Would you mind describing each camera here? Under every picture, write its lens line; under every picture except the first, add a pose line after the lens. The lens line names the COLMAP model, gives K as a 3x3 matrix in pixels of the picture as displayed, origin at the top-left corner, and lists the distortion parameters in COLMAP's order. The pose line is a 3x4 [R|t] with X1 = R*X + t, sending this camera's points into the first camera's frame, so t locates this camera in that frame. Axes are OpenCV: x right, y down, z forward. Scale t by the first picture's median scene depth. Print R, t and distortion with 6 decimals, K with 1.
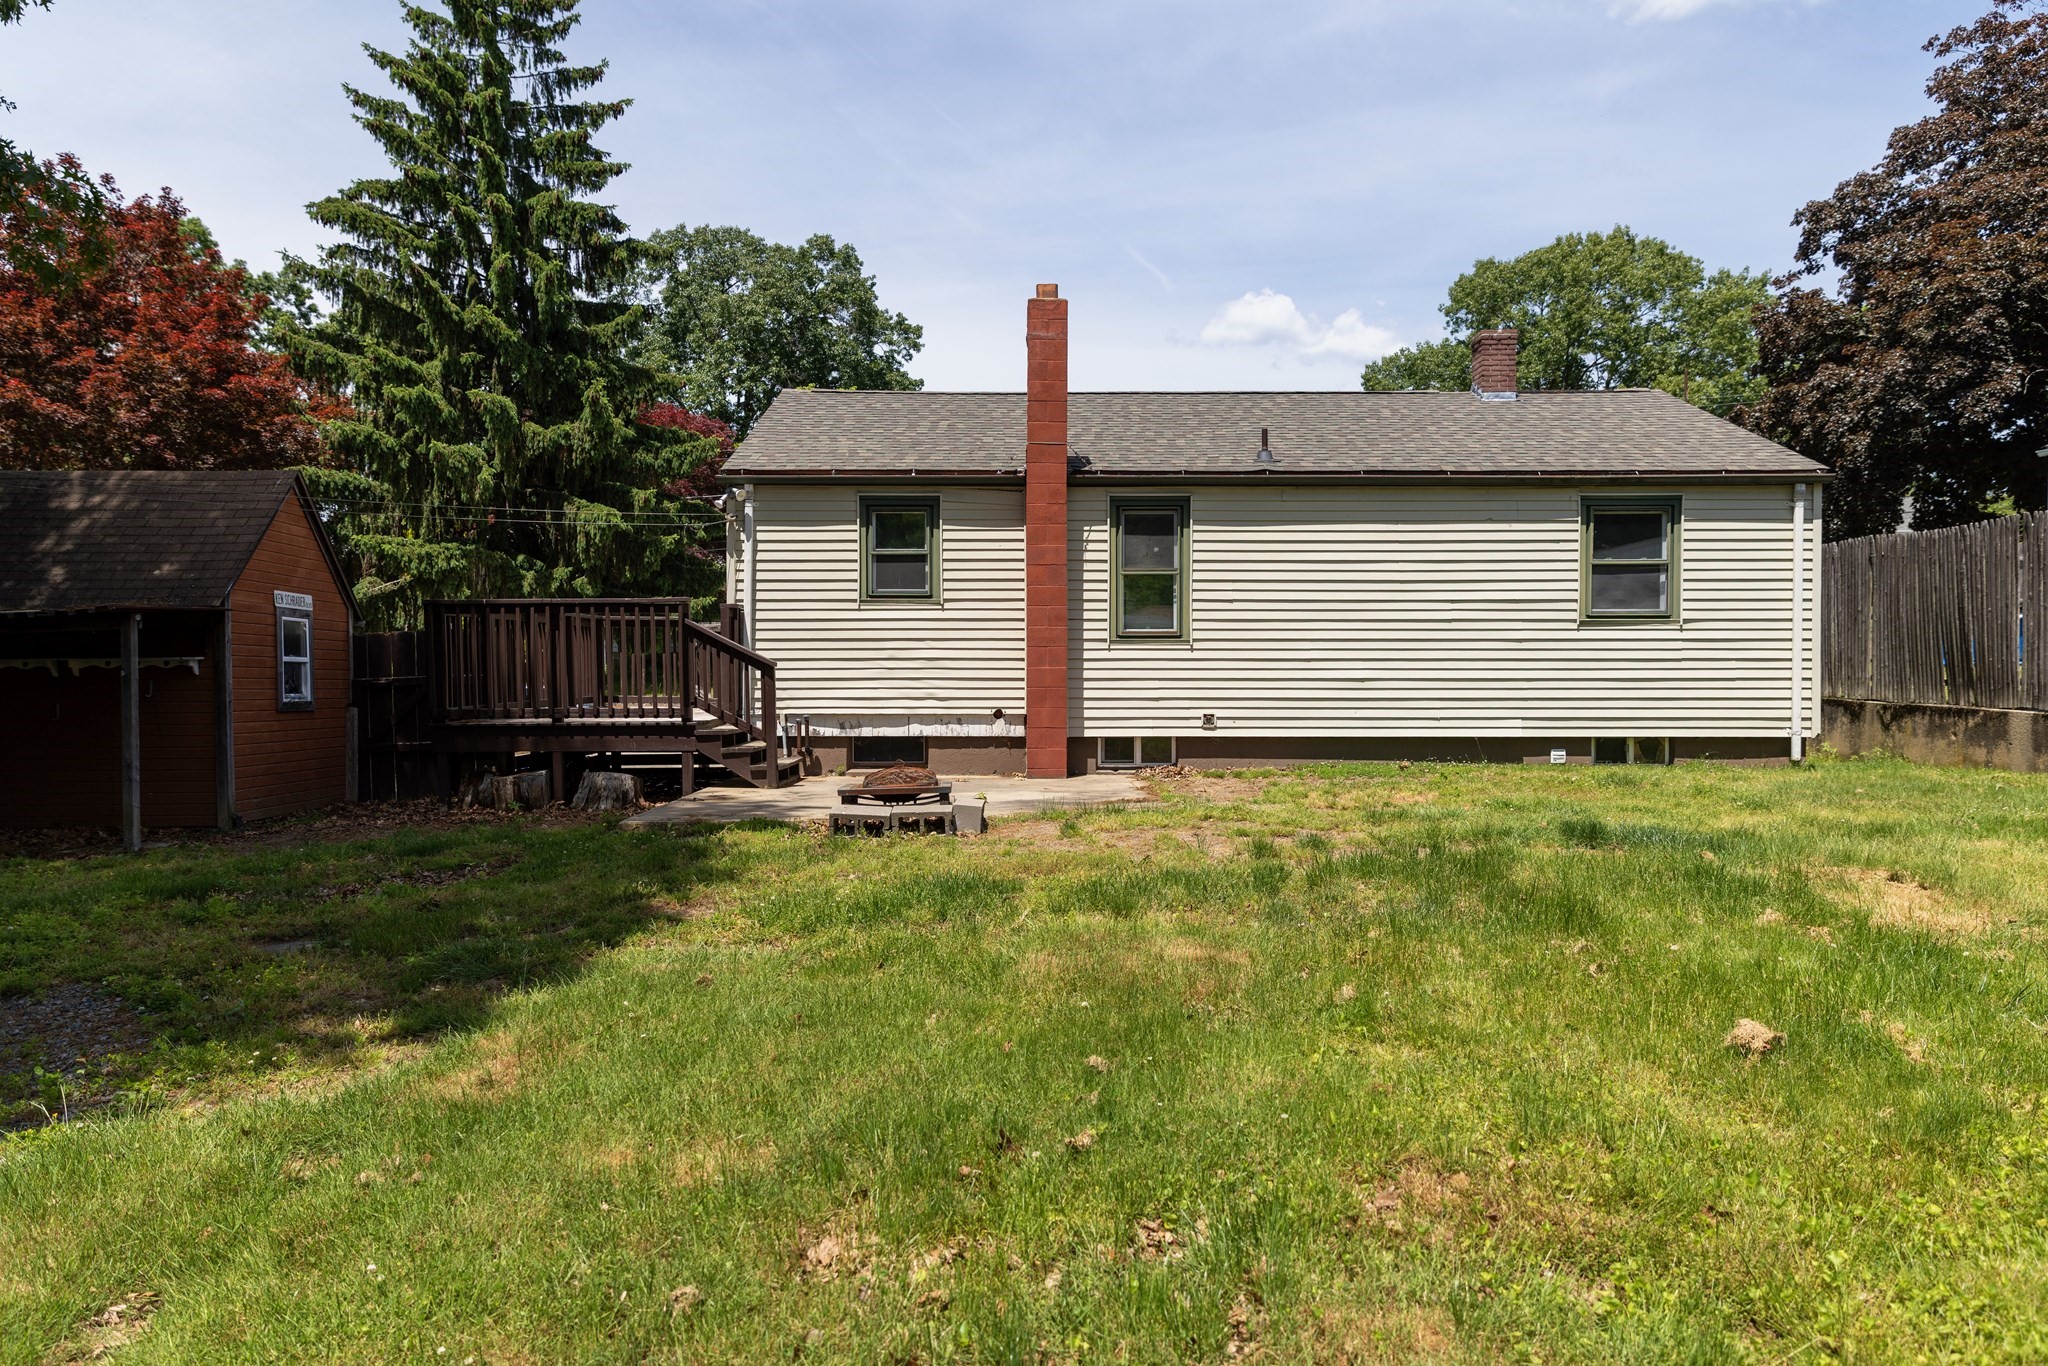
lens RADIAL K [[1414.9, 0, 1024.0], [0, 1414.9, 683.0], [0, 0, 1]] dist [-0.000810, -0.000375]
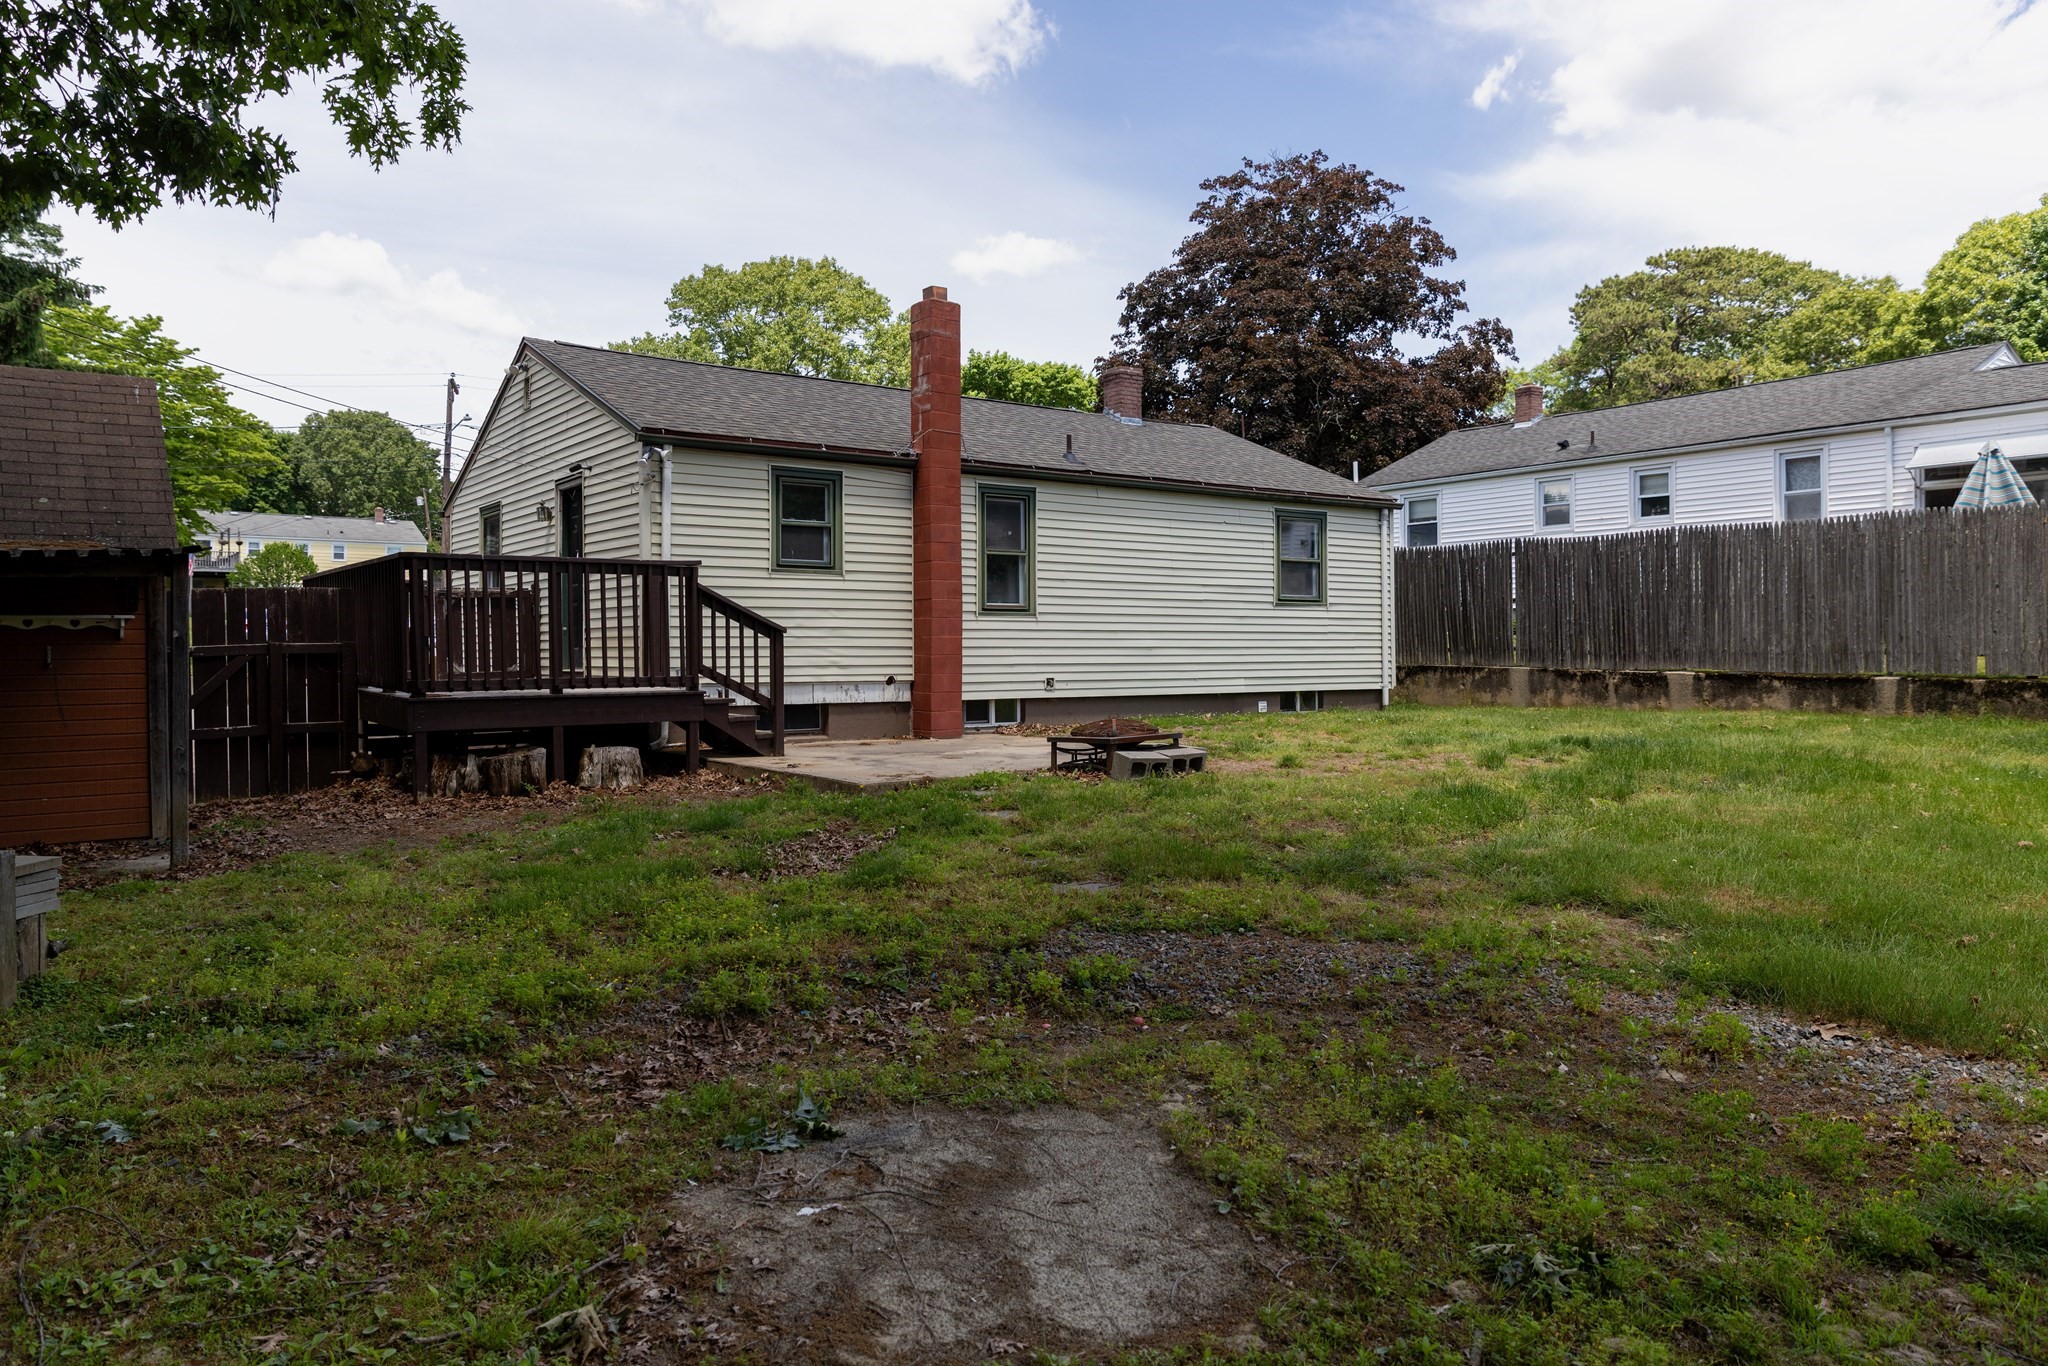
lens RADIAL K [[1399.8, 0, 1003.2], [0, 1399.8, 613.9], [0, 0, 1]] dist [0.008848, -0.000472]
pose [[0.799353, 0.014904, 0.600677, -0.583942], [0.006375, 0.999426, -0.033281, 0.007604], [-0.600828, 0.030433, 0.798799, 0.108114]]
